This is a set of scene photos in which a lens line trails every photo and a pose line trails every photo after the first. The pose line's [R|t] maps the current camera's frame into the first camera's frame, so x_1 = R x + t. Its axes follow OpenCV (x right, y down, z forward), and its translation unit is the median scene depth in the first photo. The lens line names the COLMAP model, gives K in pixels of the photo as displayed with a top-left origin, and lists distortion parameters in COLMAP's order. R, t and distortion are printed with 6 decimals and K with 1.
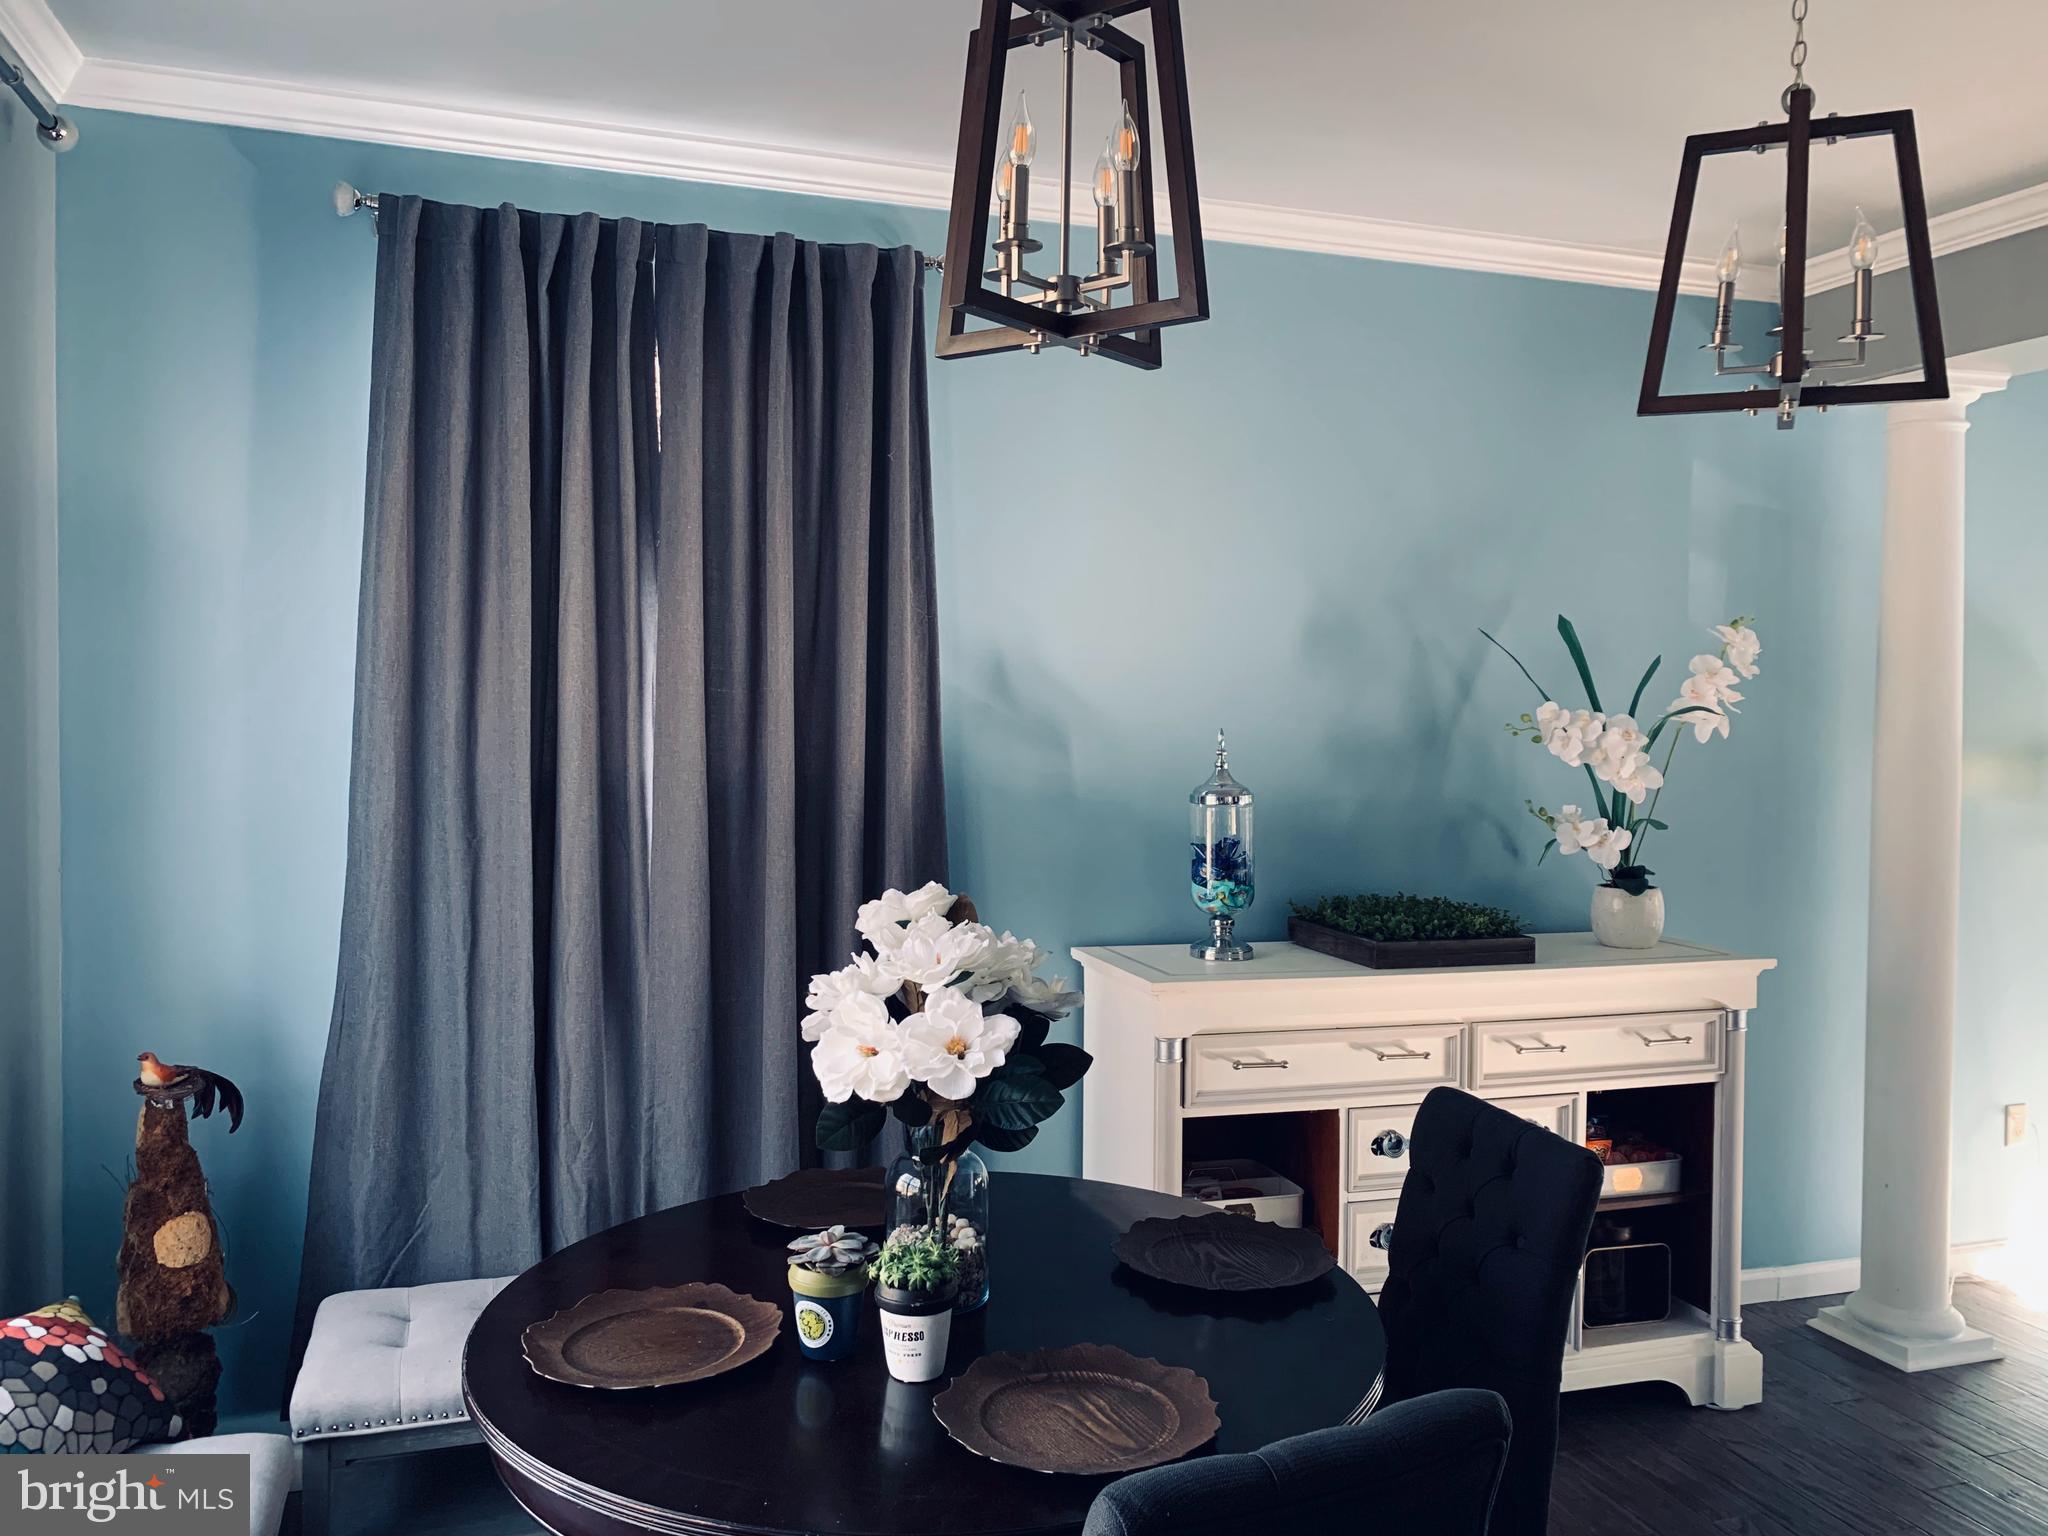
lens RADIAL K [[1593.1, 0, 1024.0], [0, 1593.1, 768.0], [0, 0, 1]] dist [0.028764, -0.031596]
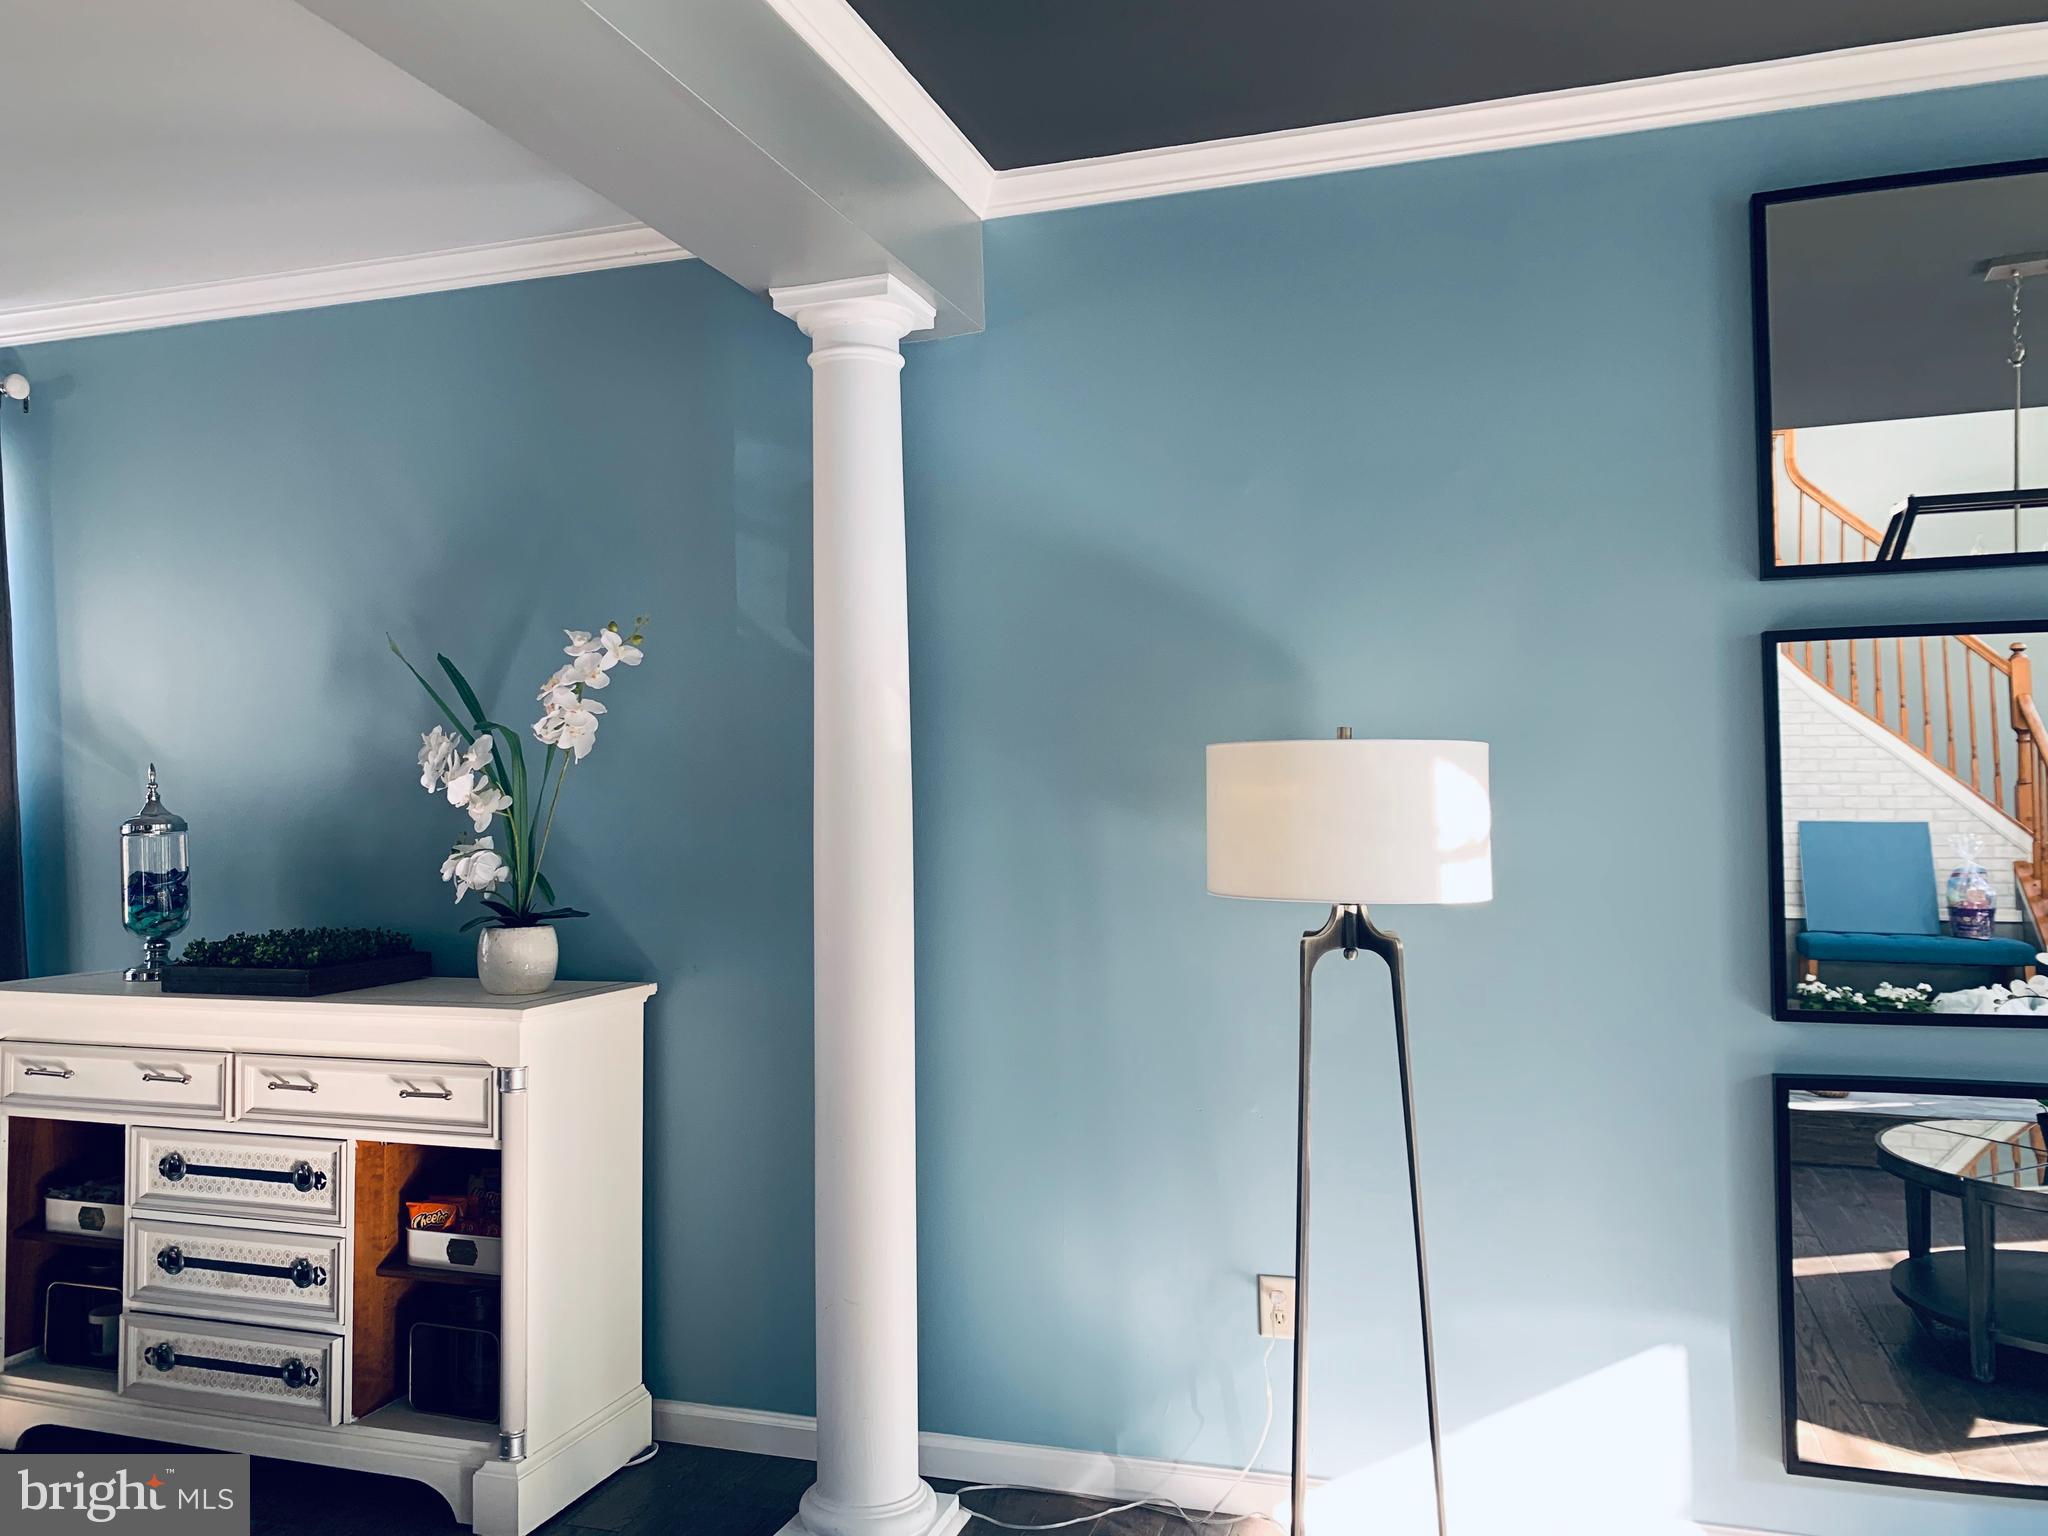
lens RADIAL K [[1593.1, 0, 1024.0], [0, 1593.1, 768.0], [0, 0, 1]] dist [0.028764, -0.031596]
pose [[0.805196, -0.033970, -0.592036, 0.601156], [-0.002781, 0.998131, -0.061053, 0.020849], [0.593003, 0.050806, 0.803596, 0.232986]]
